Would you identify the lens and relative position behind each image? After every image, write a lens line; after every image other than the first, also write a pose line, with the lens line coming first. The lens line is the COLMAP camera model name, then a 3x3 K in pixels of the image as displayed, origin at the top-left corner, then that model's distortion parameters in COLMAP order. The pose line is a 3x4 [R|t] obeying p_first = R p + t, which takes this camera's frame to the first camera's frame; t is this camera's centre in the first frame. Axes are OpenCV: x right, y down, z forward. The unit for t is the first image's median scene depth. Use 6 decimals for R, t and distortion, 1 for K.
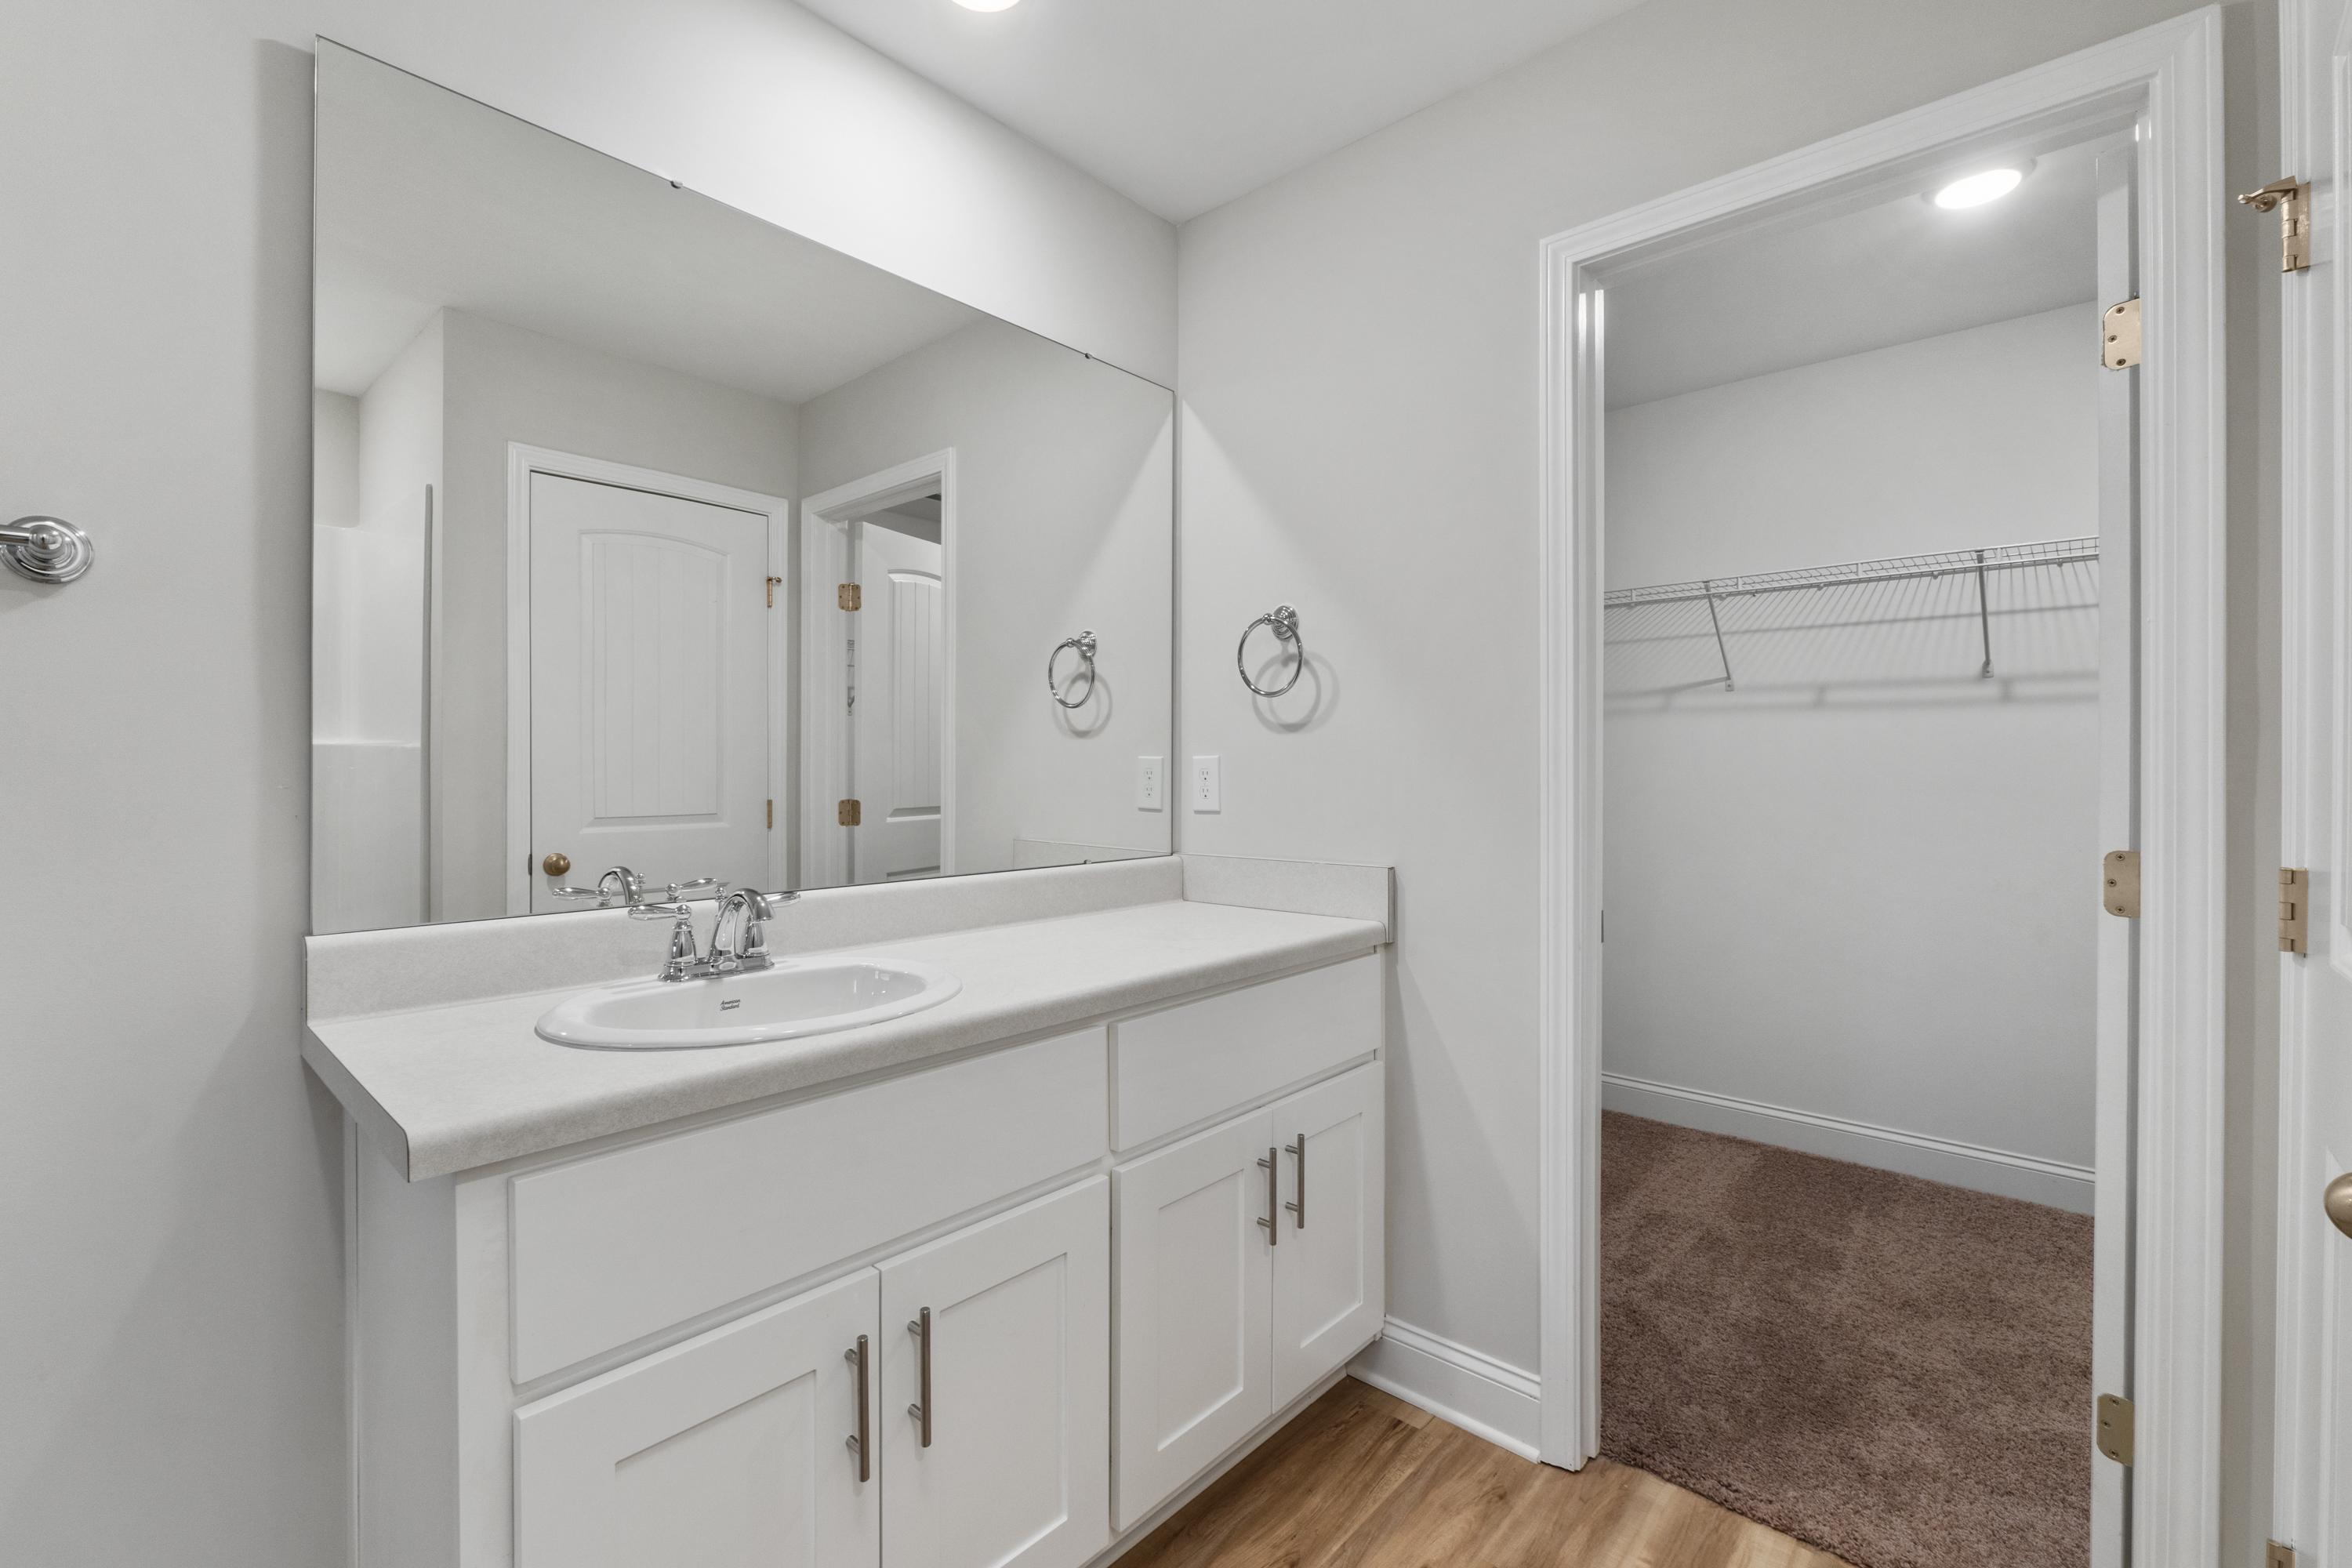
lens RADIAL K [[1019.5, 0, 1181.3], [0, 1019.5, 773.7], [0, 0, 1]] dist [-0.007822, -0.000194]
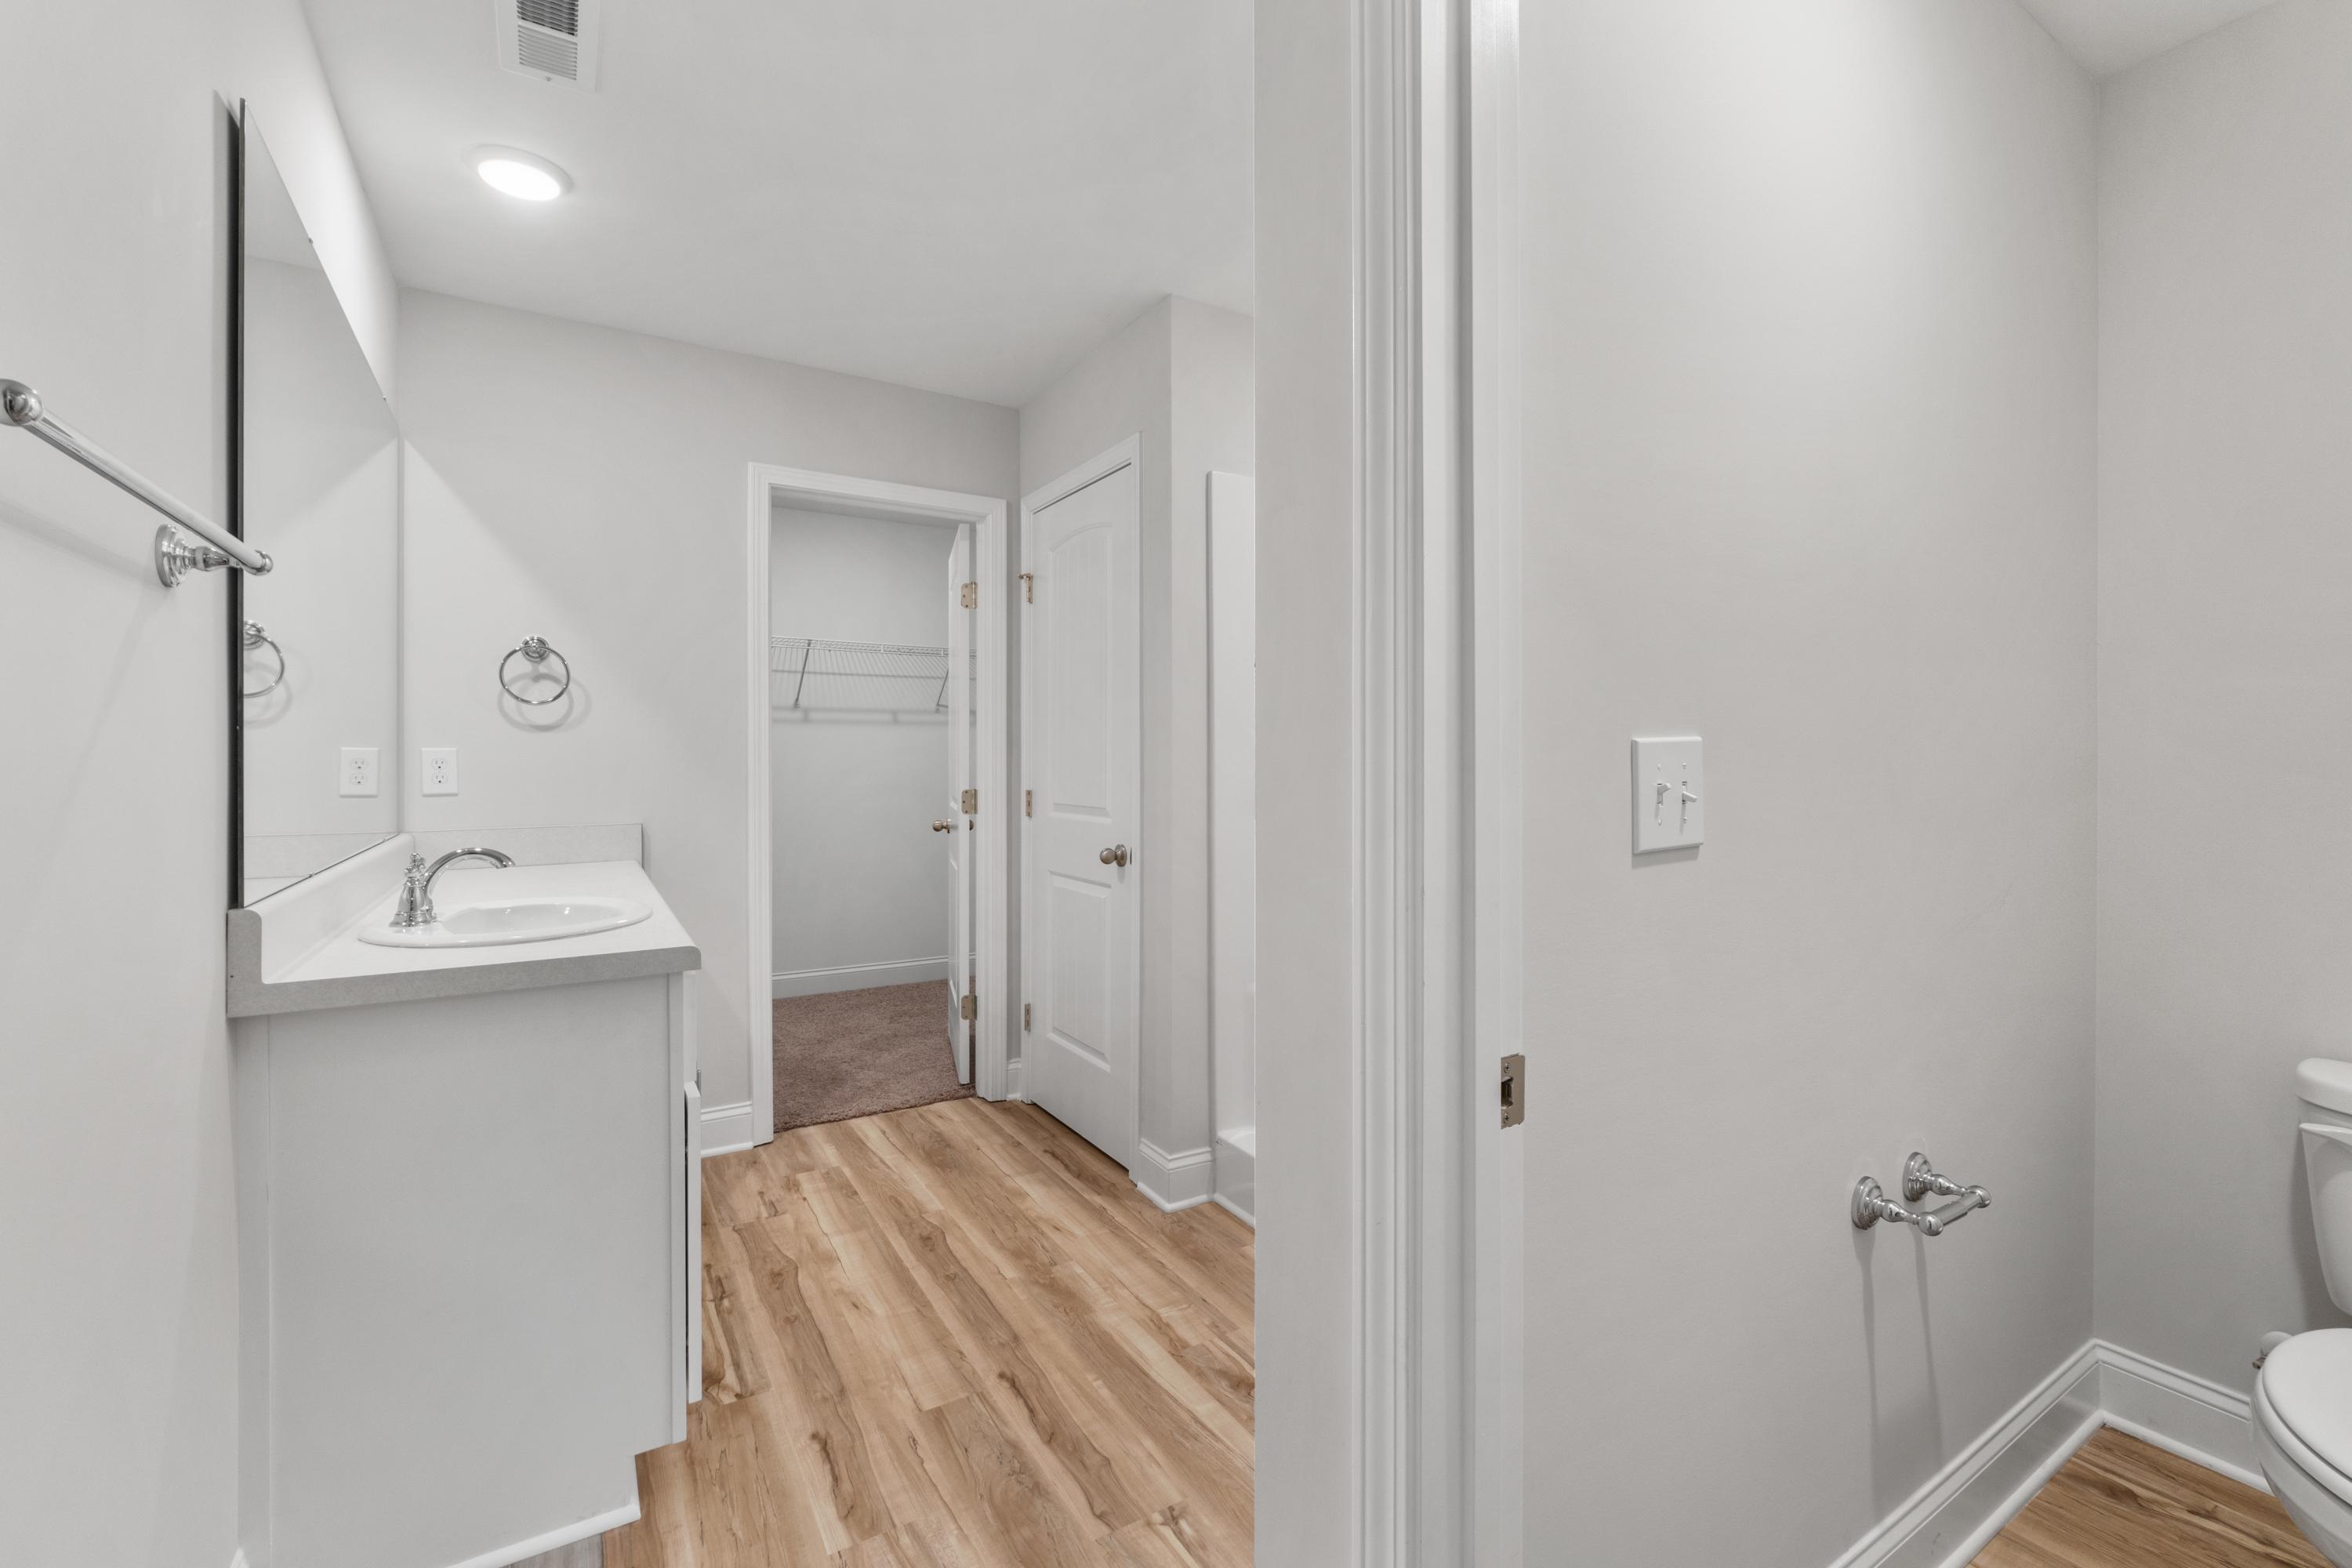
lens RADIAL K [[1019.5, 0, 1177.8], [0, 1019.5, 768.8], [0, 0, 1]] dist [-0.007822, -0.000194]
pose [[0.274331, -0.009719, 0.961586, -0.971413], [0.005658, 0.999948, 0.008492, 0.001481], [-0.961619, 0.003111, 0.274372, -0.176892]]
